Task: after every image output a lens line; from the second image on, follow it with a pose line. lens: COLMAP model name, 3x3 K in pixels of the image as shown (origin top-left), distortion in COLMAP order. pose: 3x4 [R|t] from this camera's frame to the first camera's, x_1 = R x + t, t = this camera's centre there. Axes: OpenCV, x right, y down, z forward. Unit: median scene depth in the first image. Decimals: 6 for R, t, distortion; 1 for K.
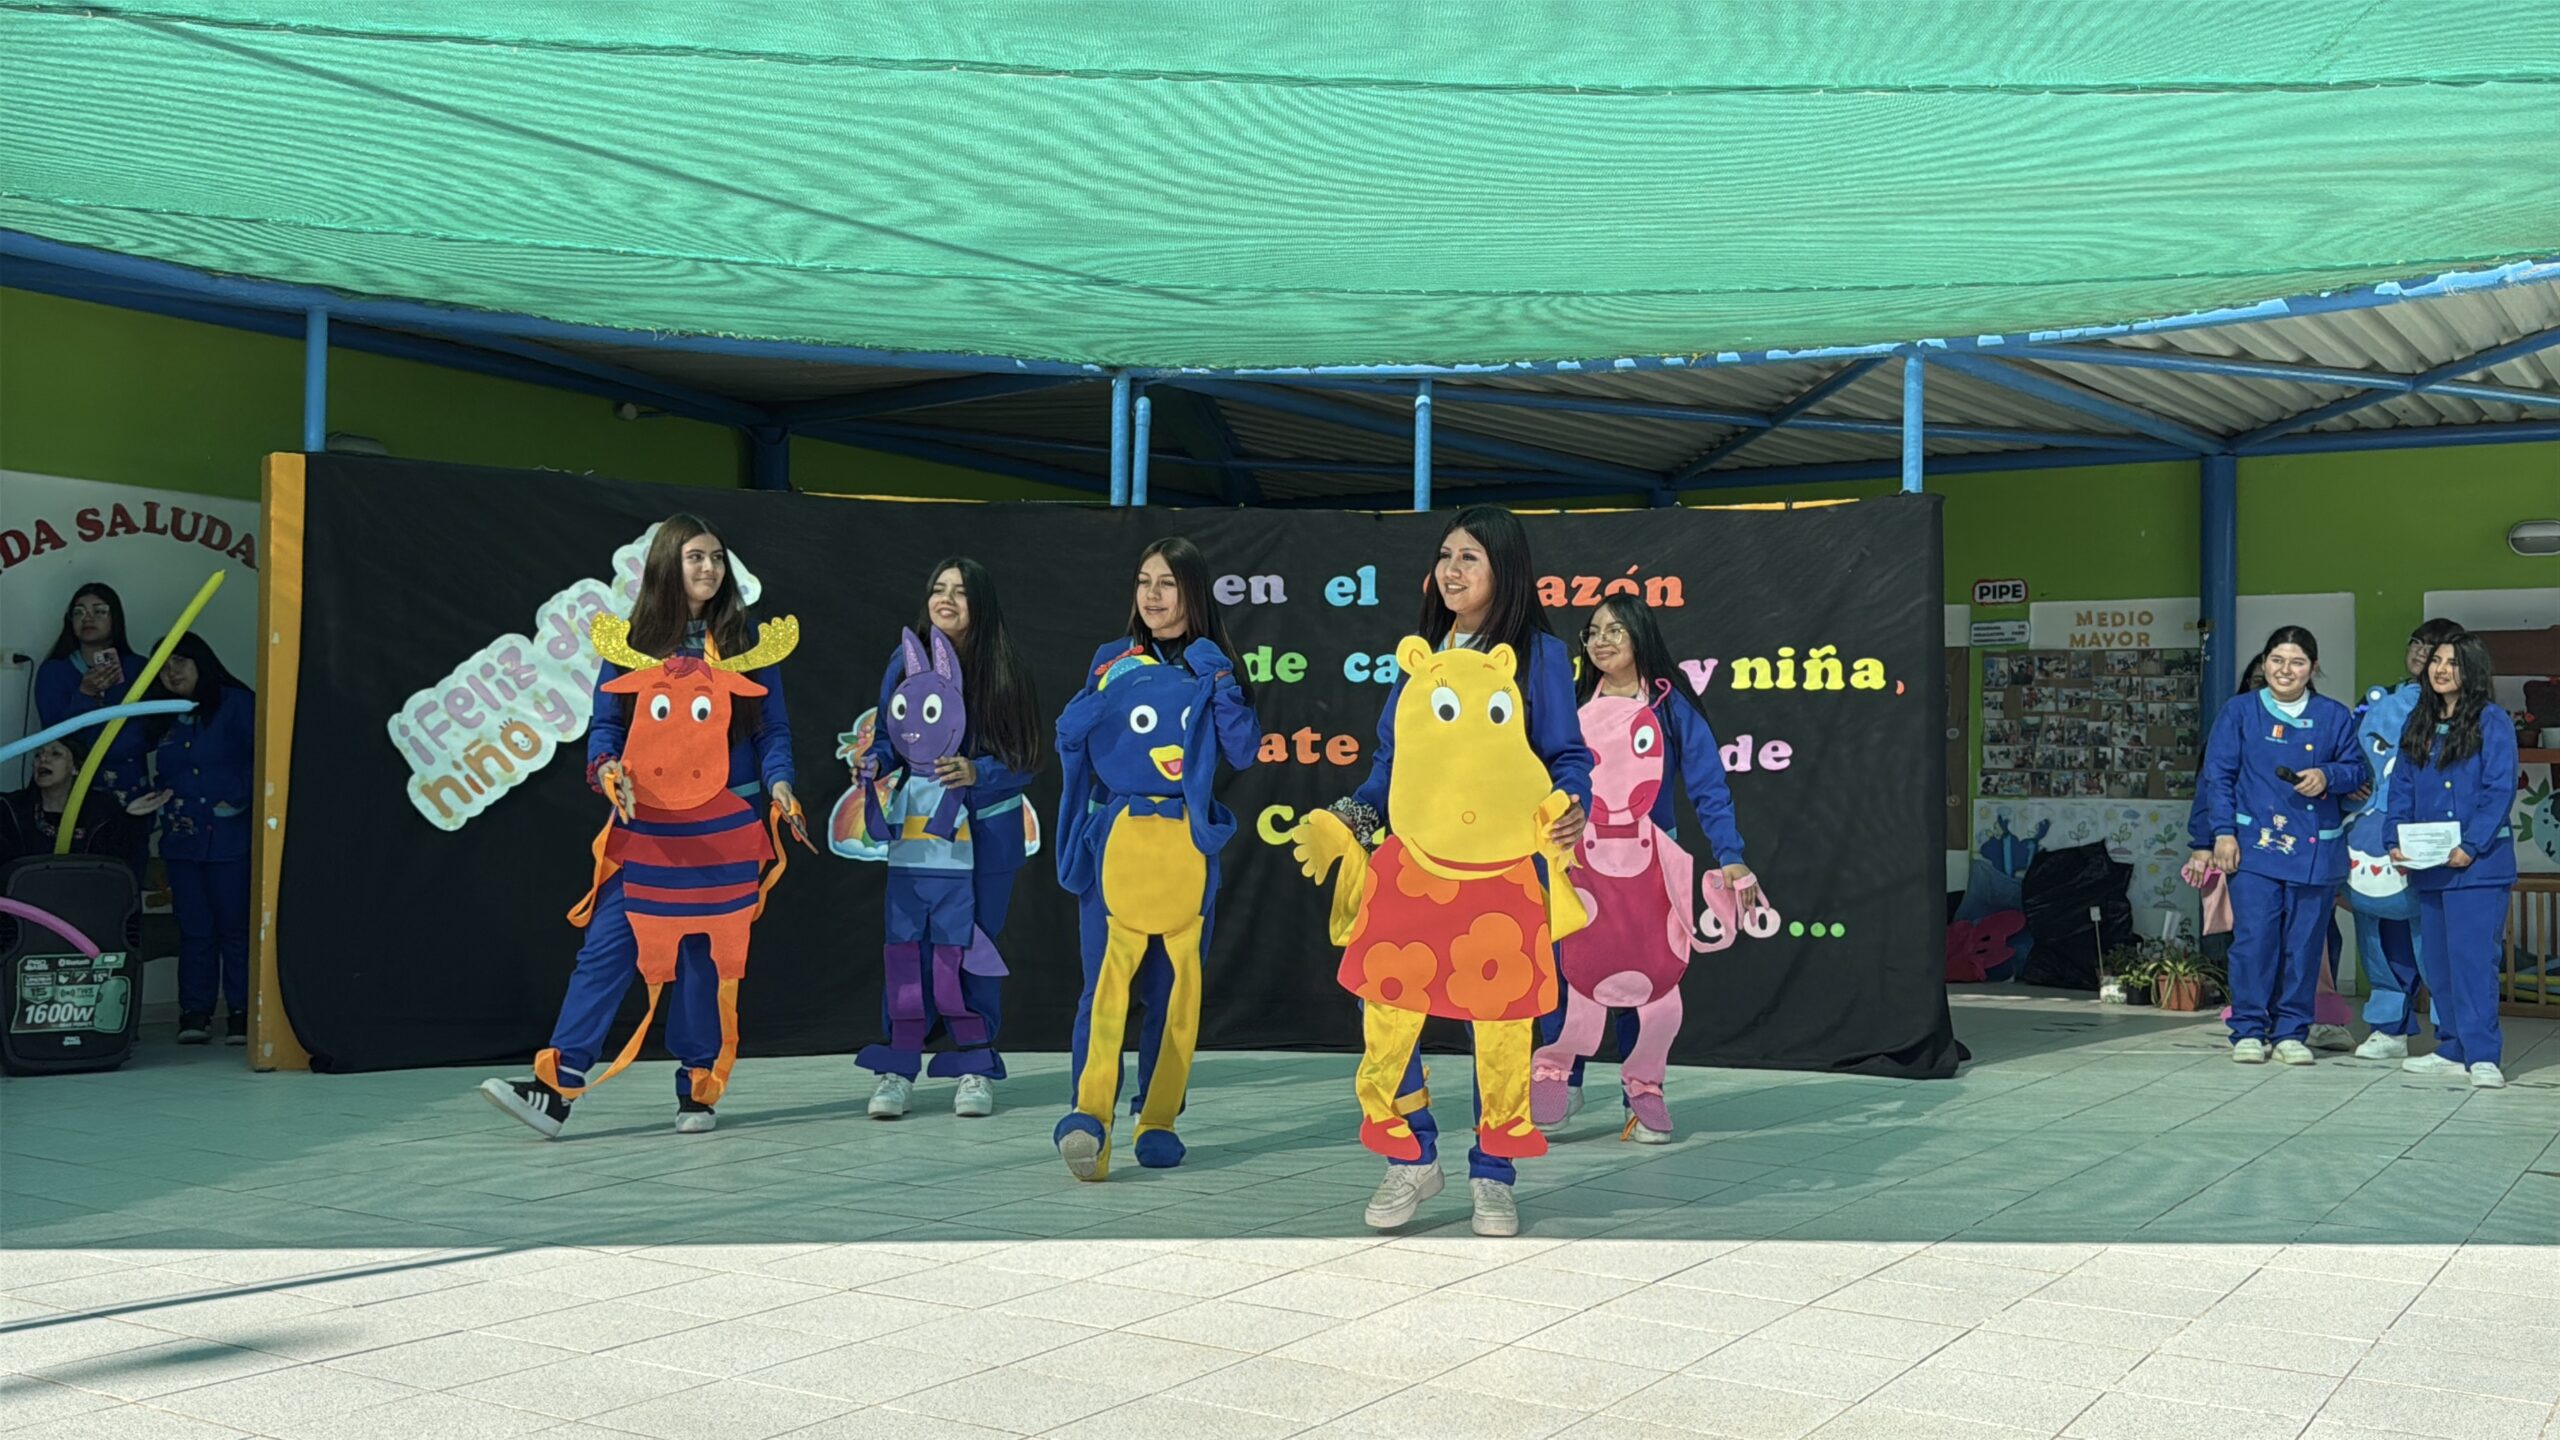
lens RADIAL K [[2425.2, 0, 1295.2], [0, 2425.2, 703.5], [0, 0, 1]] dist [0.227433, -0.472752]
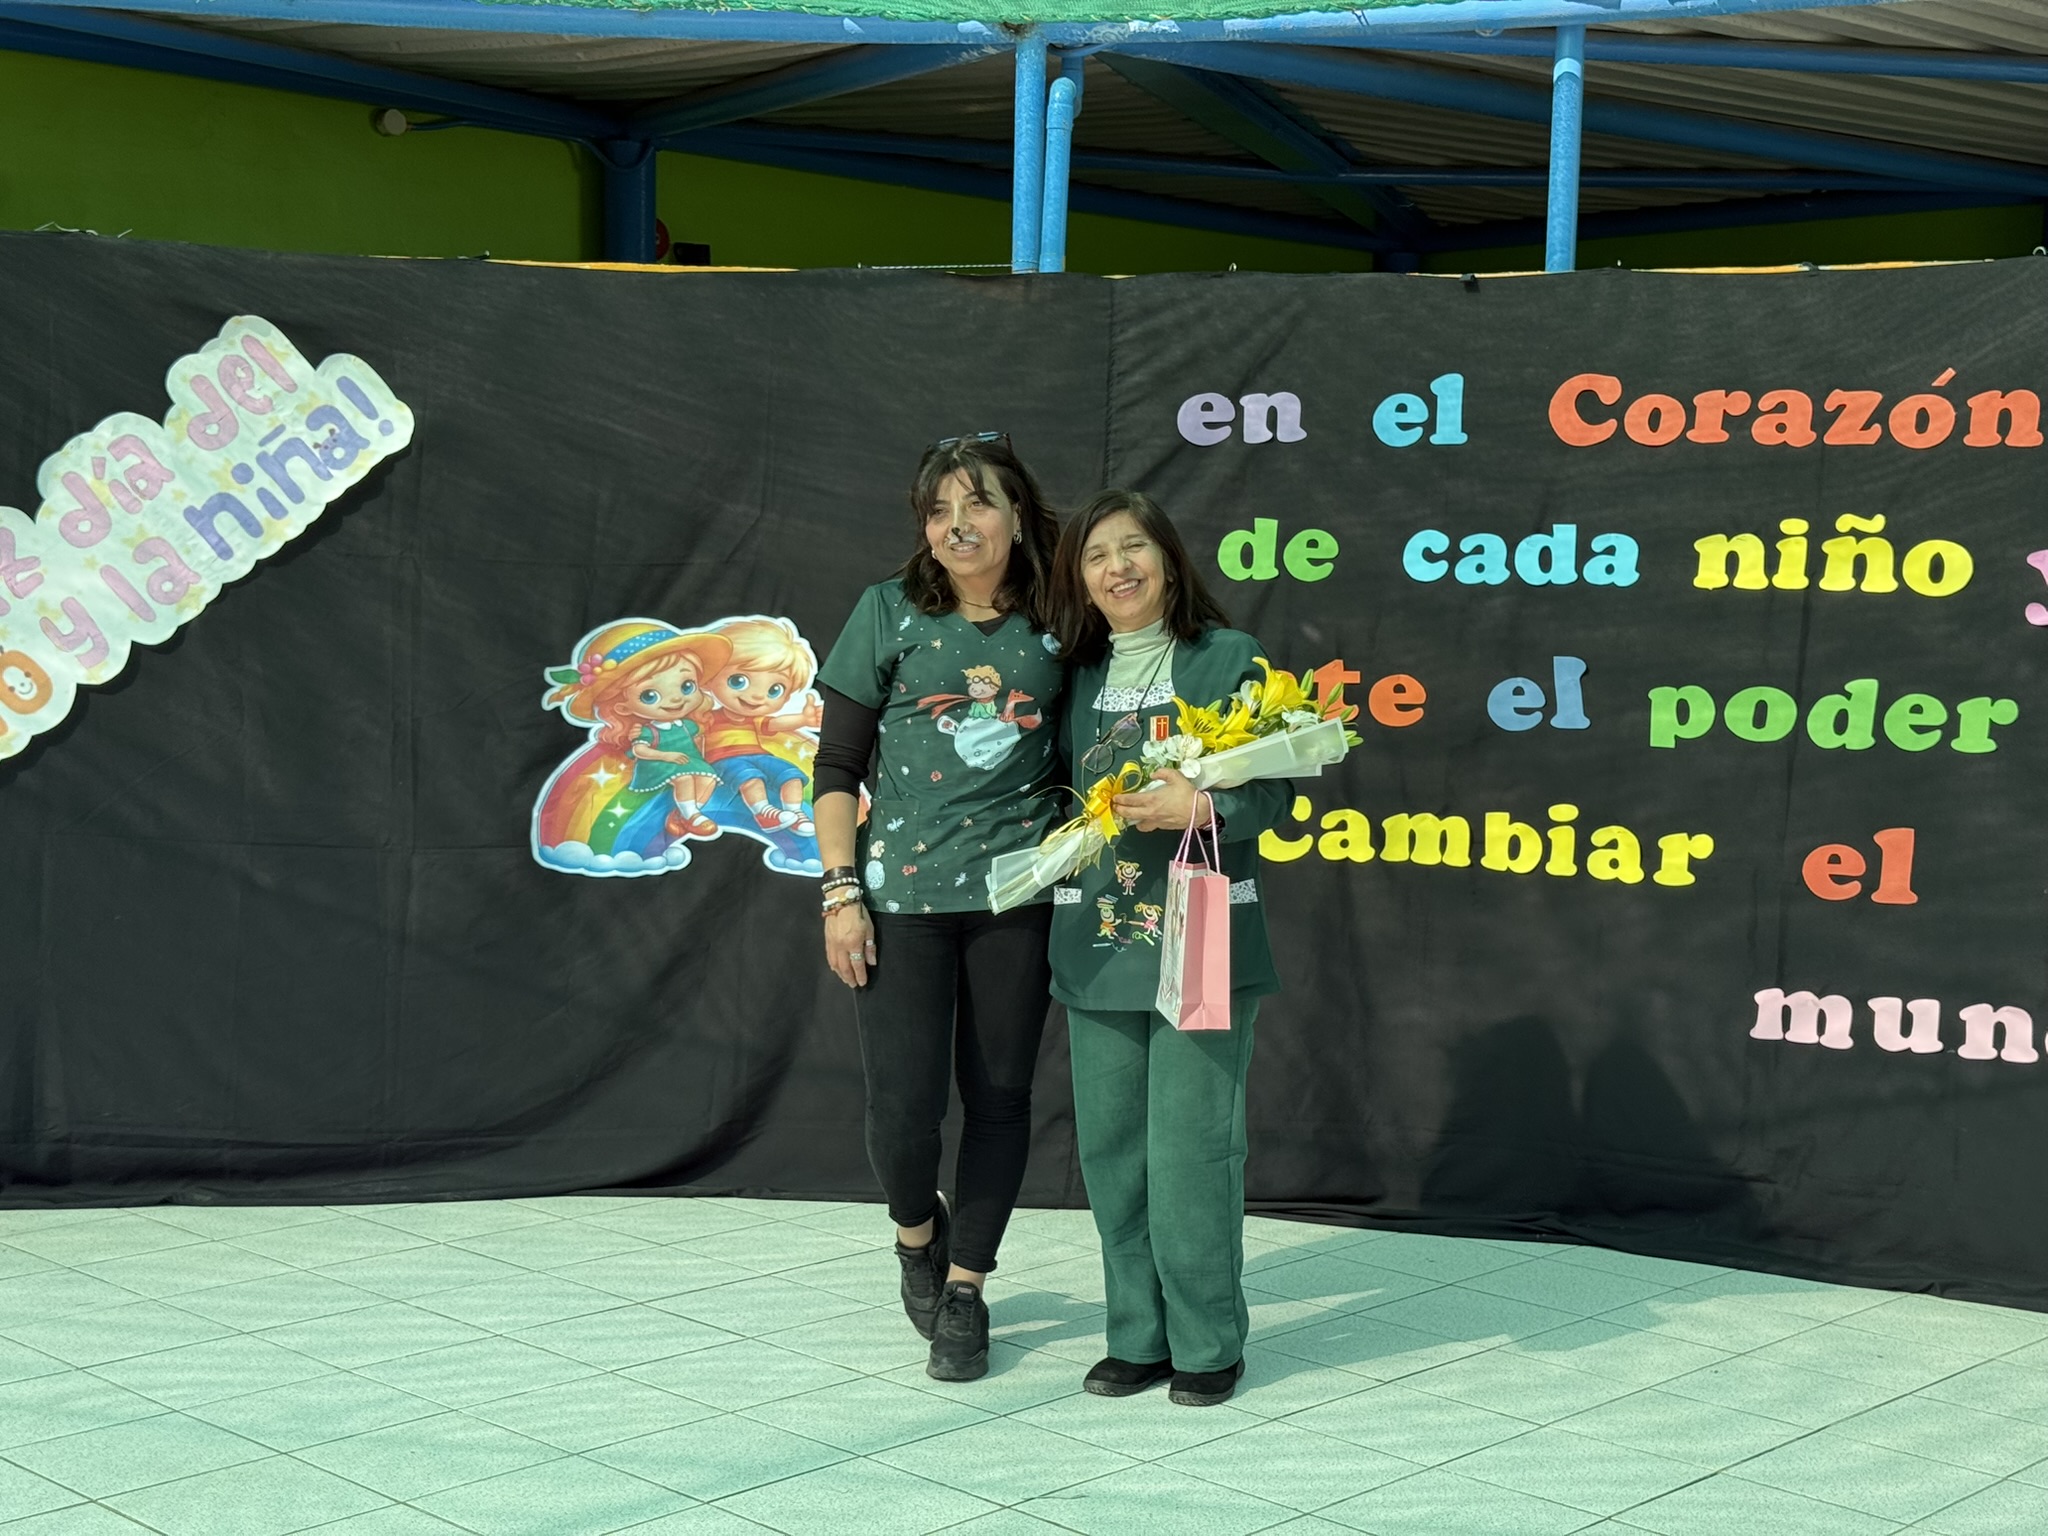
lens RADIAL K [[2869.1, 0, 1054.3], [0, 2869.1, 772.2], [0, 0, 1]] dist [0.227967, -0.623584]
pose [[0.975709, 0.023013, -0.217857, 0.088523], [0.001817, 0.993583, 0.113093, -0.040990], [0.219062, -0.110742, 0.969406, 0.321955]]
